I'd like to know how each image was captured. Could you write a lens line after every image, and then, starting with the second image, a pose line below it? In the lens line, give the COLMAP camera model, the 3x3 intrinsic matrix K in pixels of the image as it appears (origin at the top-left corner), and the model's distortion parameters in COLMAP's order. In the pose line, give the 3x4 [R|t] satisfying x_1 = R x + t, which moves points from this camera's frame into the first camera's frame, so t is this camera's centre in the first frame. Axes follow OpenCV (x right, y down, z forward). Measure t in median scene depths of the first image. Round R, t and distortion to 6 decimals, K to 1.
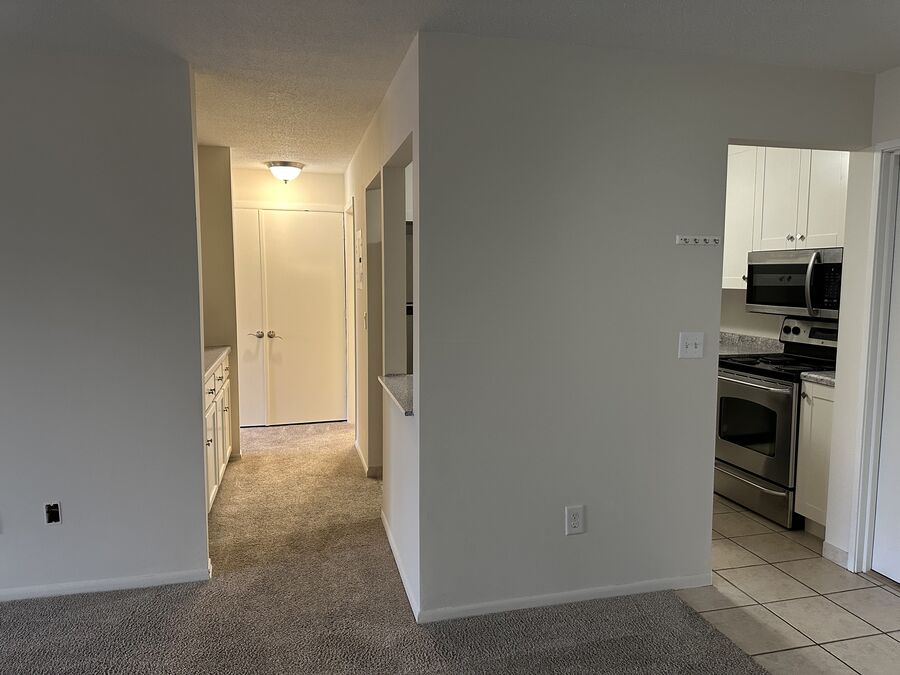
lens RADIAL K [[628.1, 0, 446.9], [0, 628.1, 323.8], [0, 0, 1]] dist [0.029817, -0.040311]
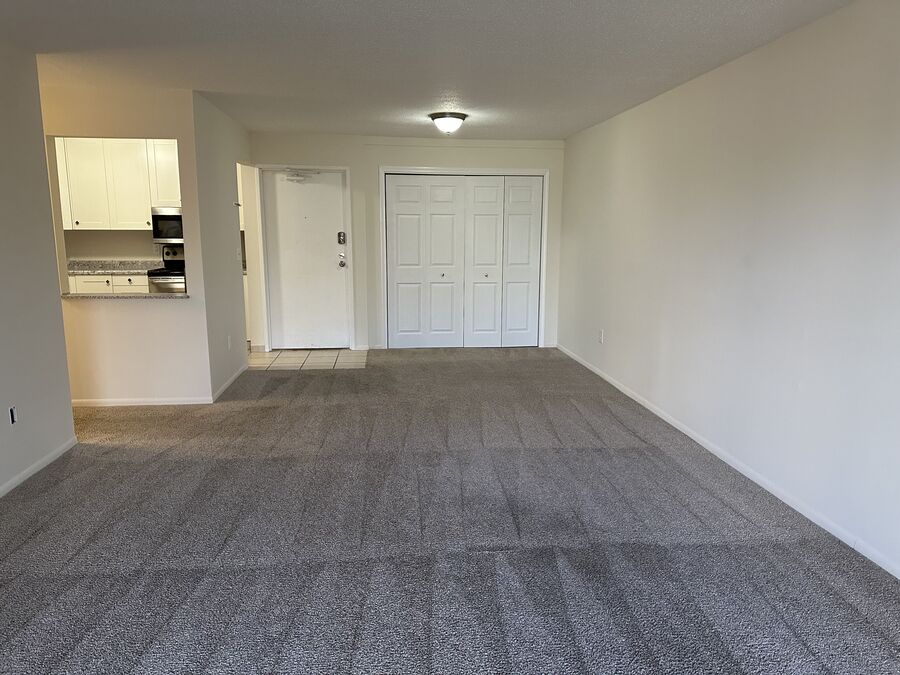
lens RADIAL K [[628.1, 0, 457.7], [0, 628.1, 347.1], [0, 0, 1]] dist [0.029817, -0.040311]
pose [[0.123646, -0.184341, 0.975054, -1.135760], [0.070048, 0.981764, 0.176727, 0.010811], [-0.989851, 0.046449, 0.134304, -0.007184]]
